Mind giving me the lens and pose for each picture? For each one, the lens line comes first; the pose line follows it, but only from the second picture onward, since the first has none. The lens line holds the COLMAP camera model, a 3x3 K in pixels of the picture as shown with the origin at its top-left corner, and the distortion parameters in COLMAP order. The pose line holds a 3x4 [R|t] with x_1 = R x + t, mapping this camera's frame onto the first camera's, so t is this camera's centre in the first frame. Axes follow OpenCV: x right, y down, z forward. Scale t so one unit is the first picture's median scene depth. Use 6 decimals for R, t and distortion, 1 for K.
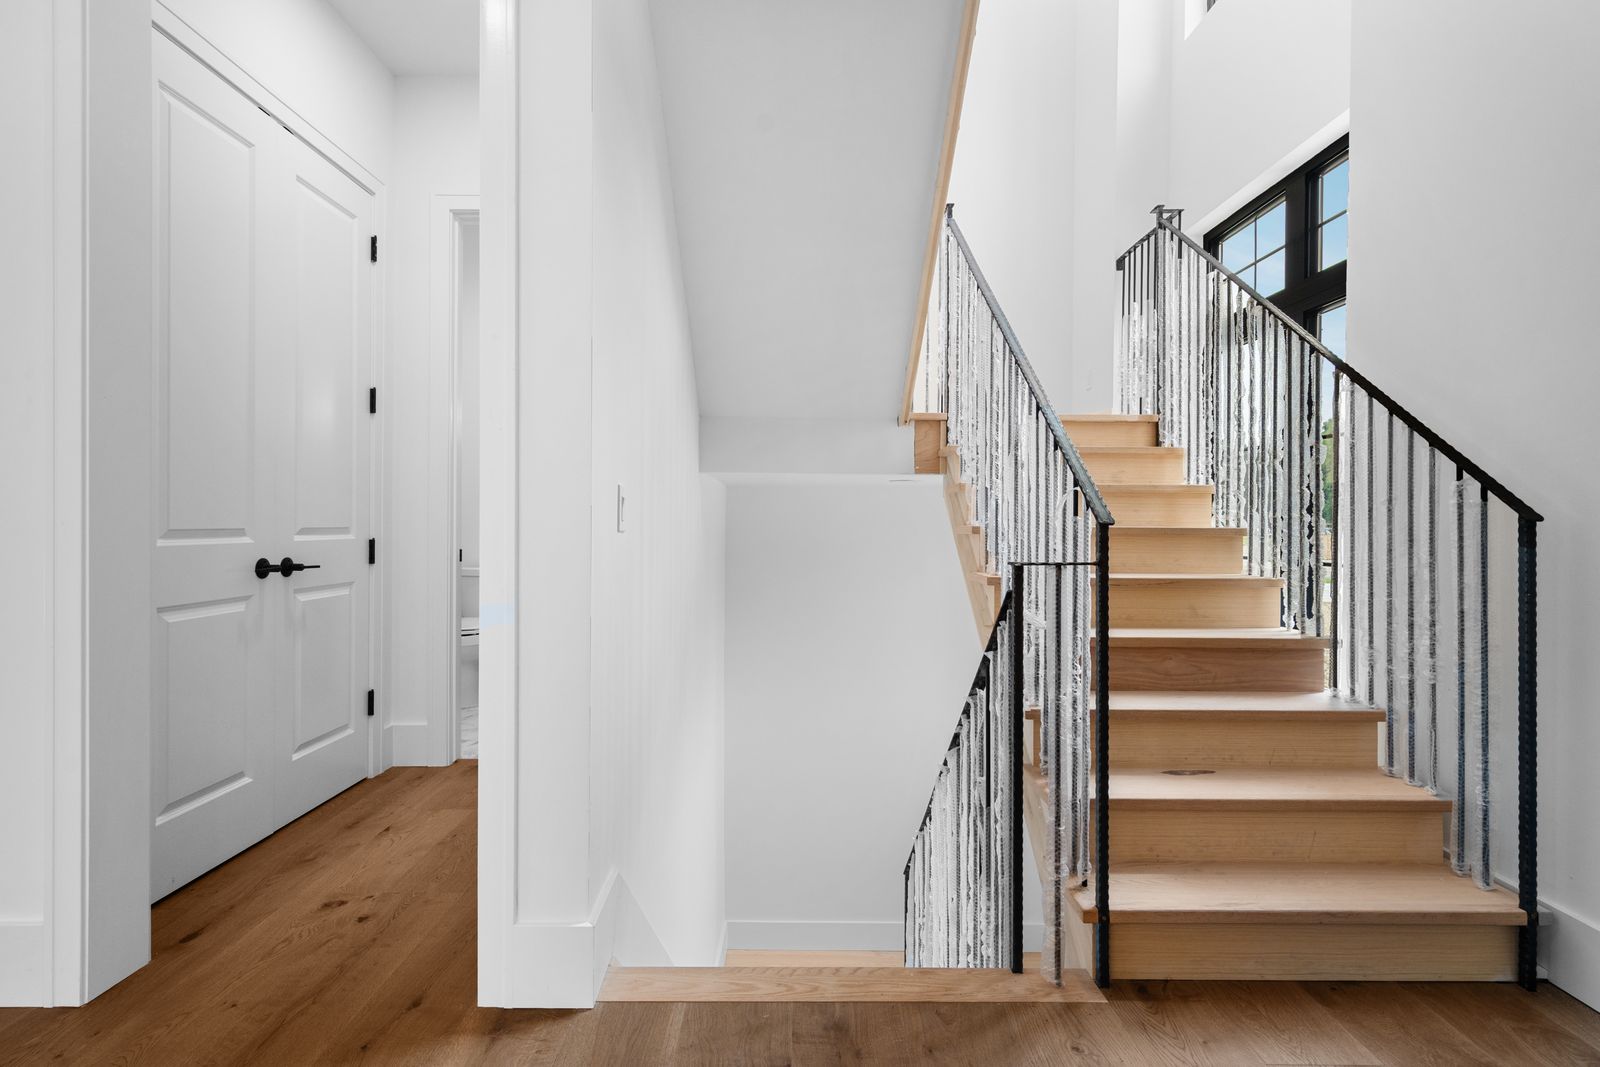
lens RADIAL K [[789.0, 0, 804.2], [0, 789.0, 522.5], [0, 0, 1]] dist [0.005460, -0.000488]
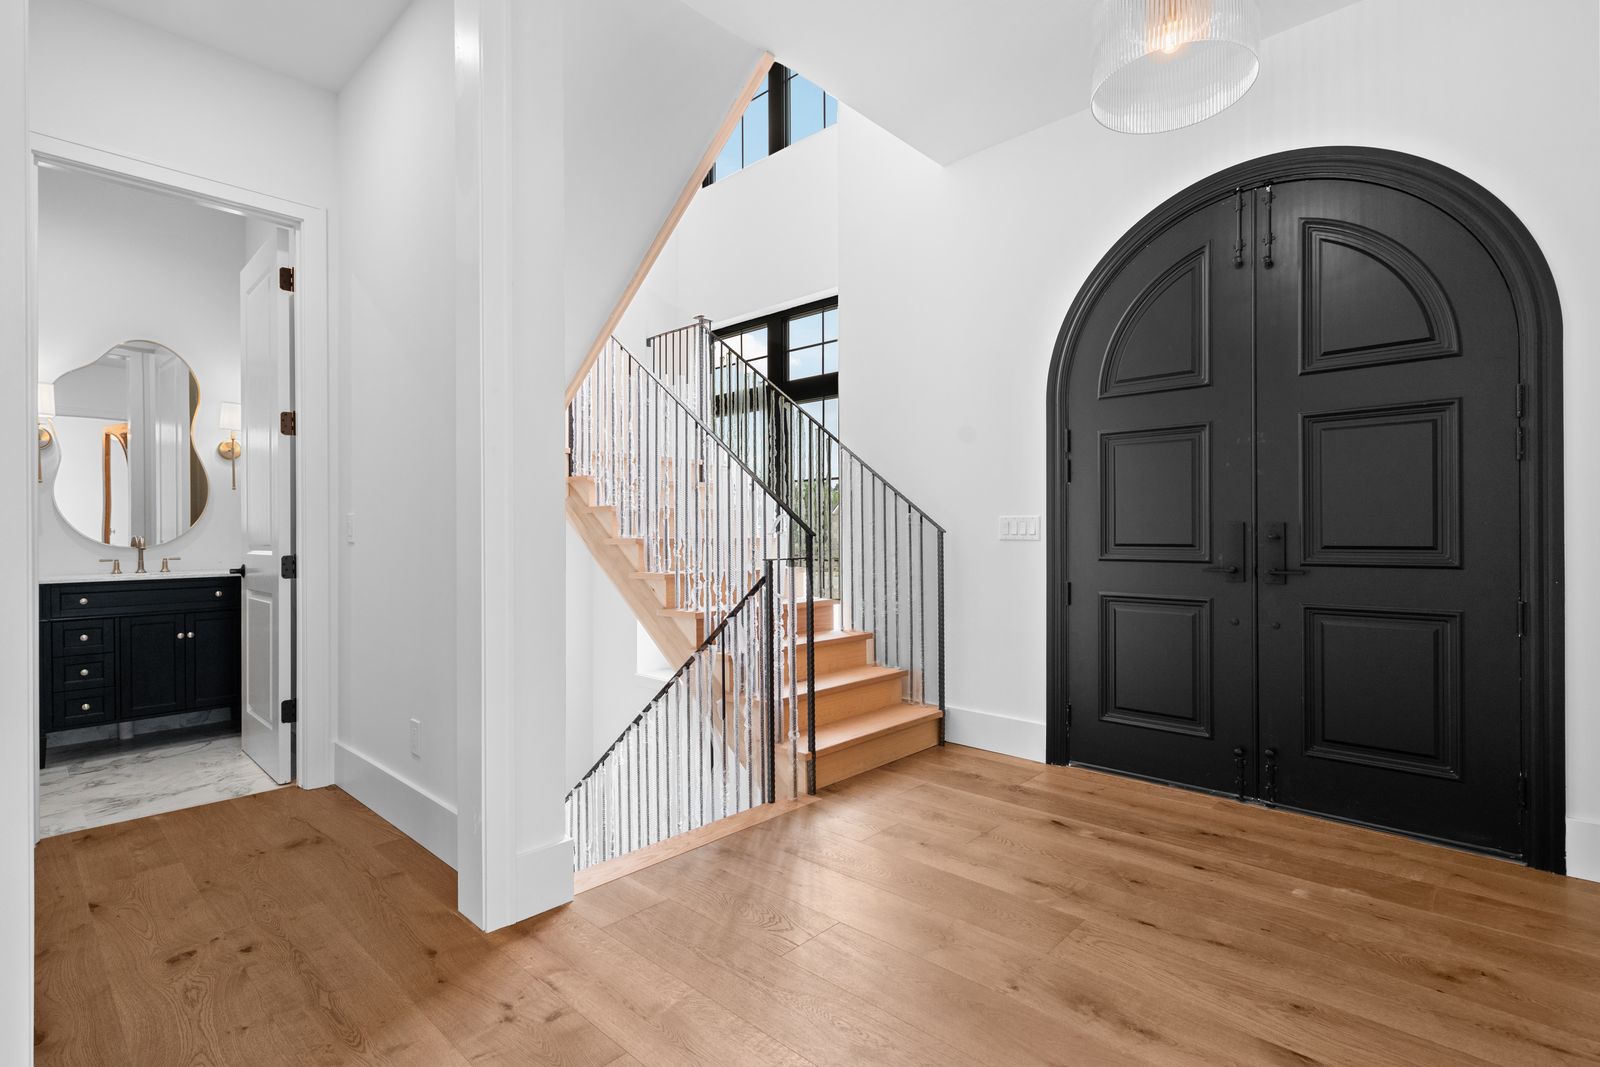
lens RADIAL K [[789.0, 0, 796.6], [0, 789.0, 536.9], [0, 0, 1]] dist [0.005460, -0.000488]
pose [[0.675506, -0.009762, 0.737290, -0.895666], [0.005049, 0.999950, 0.008614, -0.010000], [-0.737338, -0.002097, 0.675521, -0.164534]]
